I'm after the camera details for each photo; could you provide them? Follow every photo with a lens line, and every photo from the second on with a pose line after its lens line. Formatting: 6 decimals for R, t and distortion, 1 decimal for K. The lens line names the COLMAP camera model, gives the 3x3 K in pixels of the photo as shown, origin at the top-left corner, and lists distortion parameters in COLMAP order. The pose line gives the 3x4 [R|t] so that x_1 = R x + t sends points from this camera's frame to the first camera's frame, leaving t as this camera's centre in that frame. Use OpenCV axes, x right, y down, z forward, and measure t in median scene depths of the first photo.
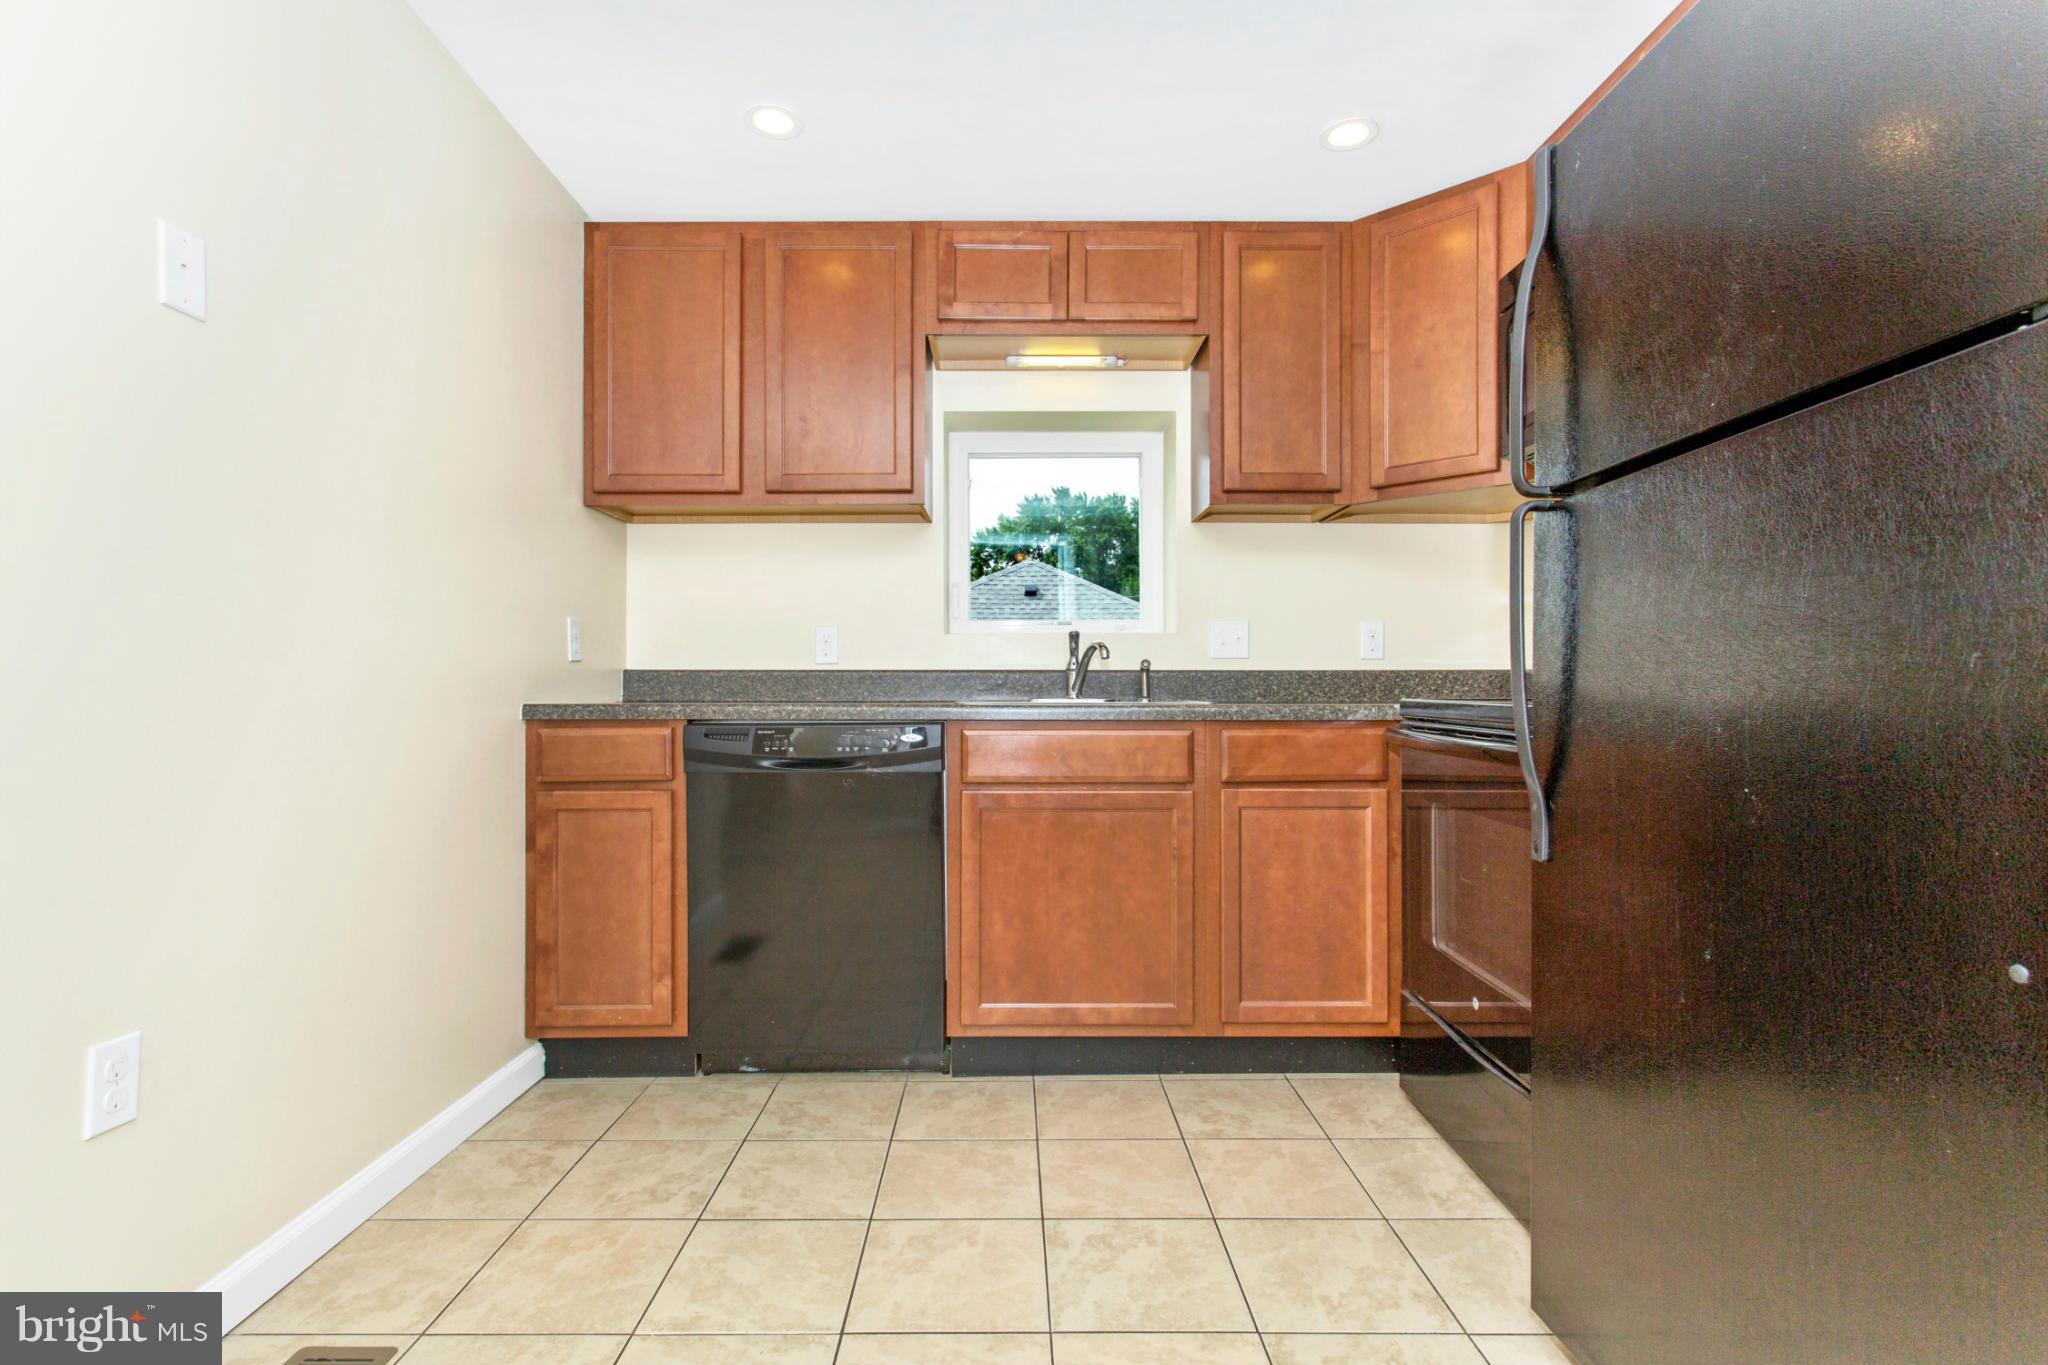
lens RADIAL K [[1186.4, 0, 1056.8], [0, 1186.4, 677.2], [0, 0, 1]] dist [0.002421, 0.001428]
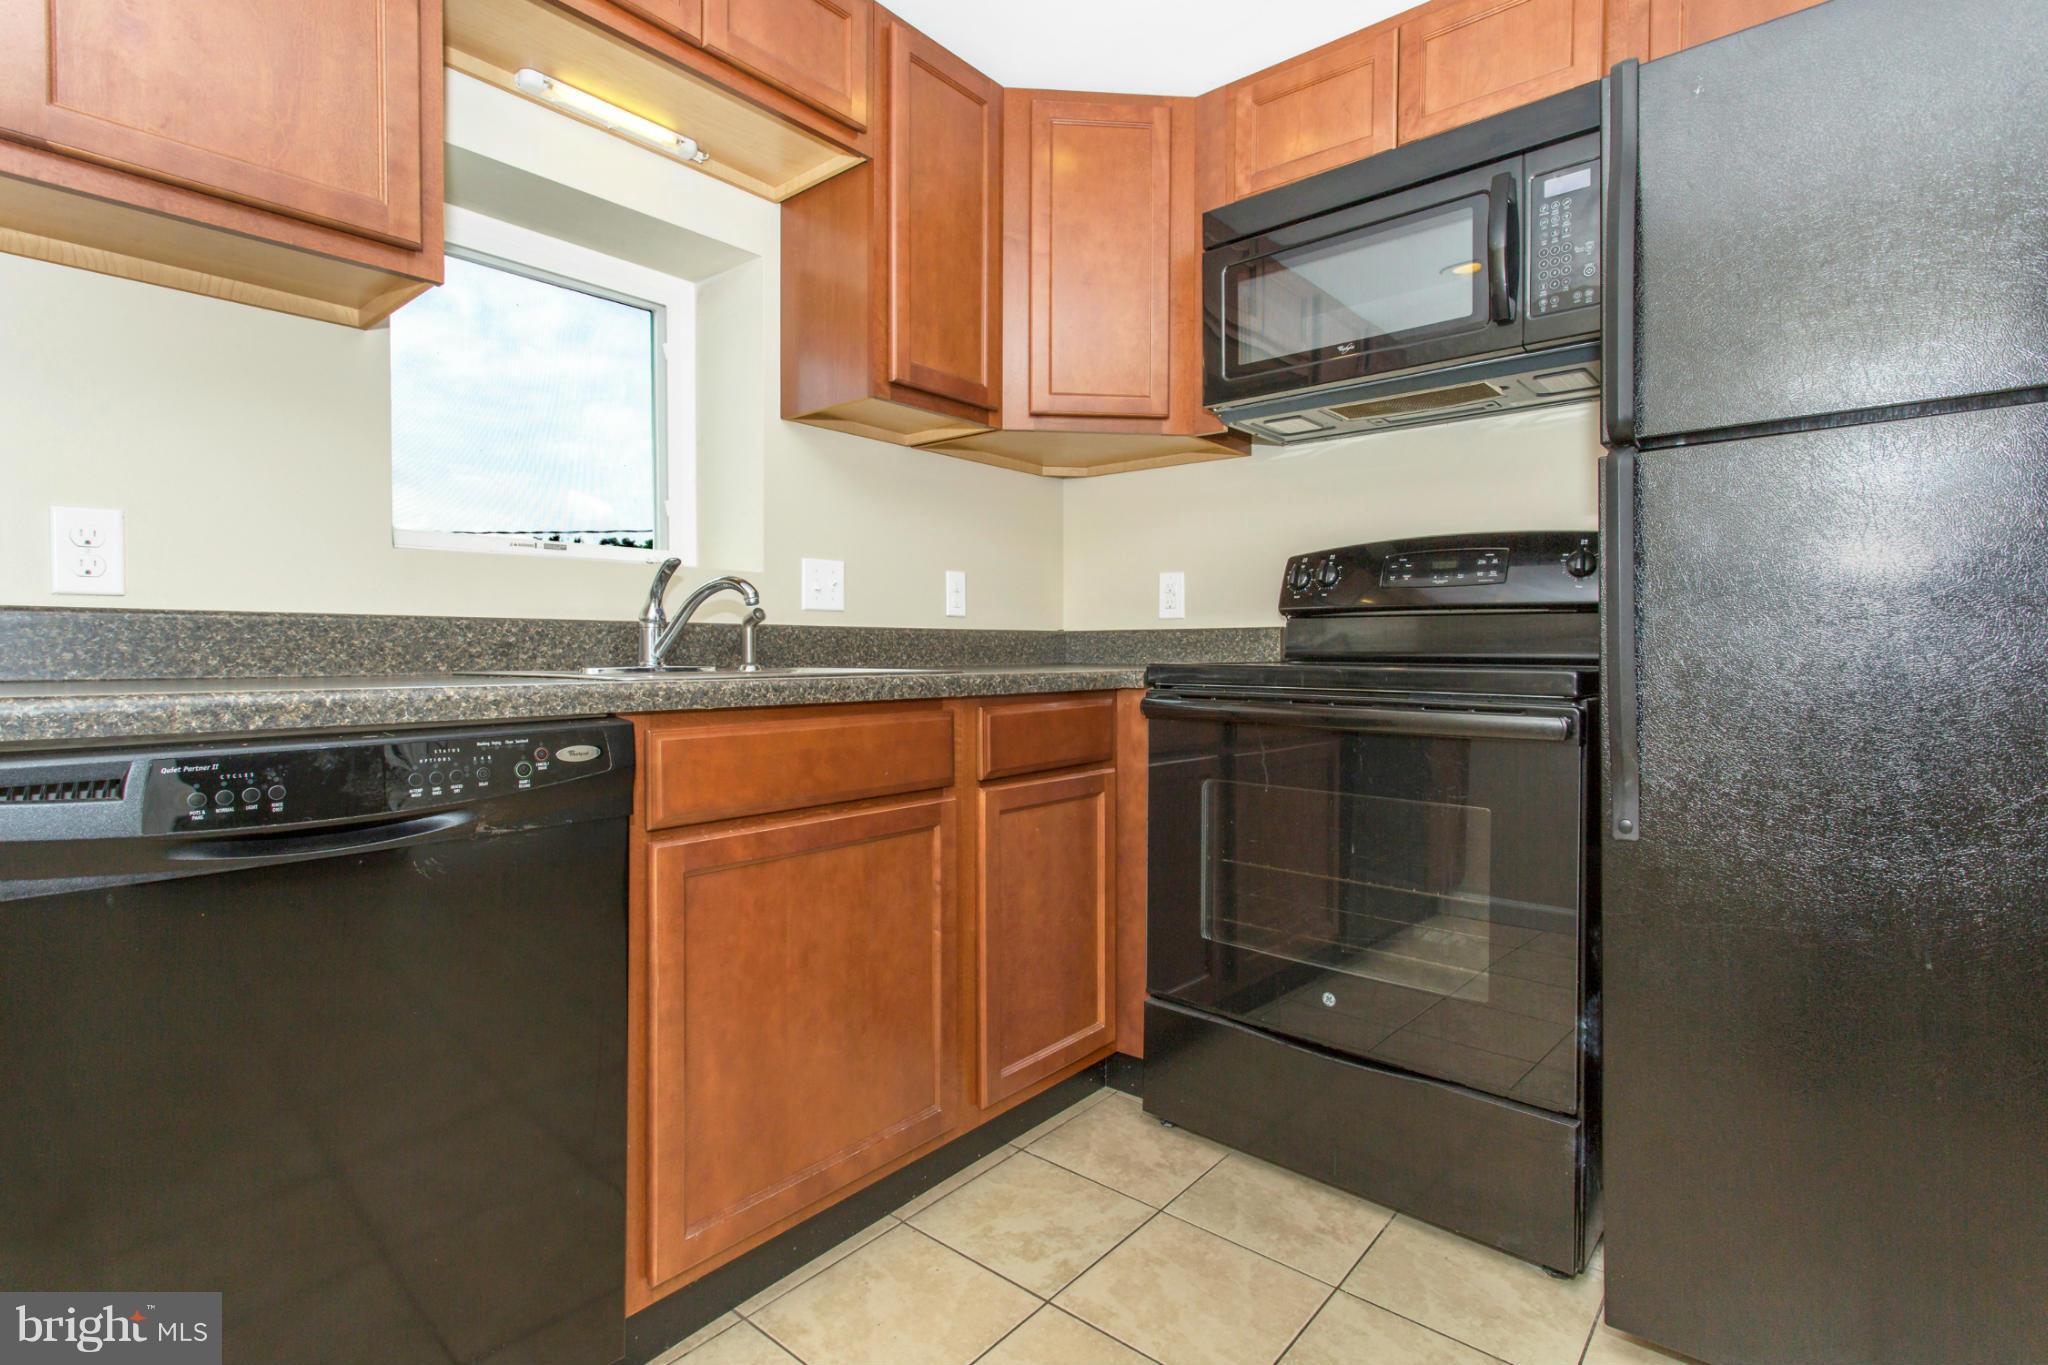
lens RADIAL K [[1001.1, 0, 925.2], [0, 1001.1, 663.5], [0, 0, 1]] dist [0.003027, 0.000832]
pose [[0.612185, -0.009897, 0.790653, -0.349094], [-0.009244, 0.999764, 0.019673, 0.004929], [-0.790660, -0.019352, 0.611949, 0.621943]]
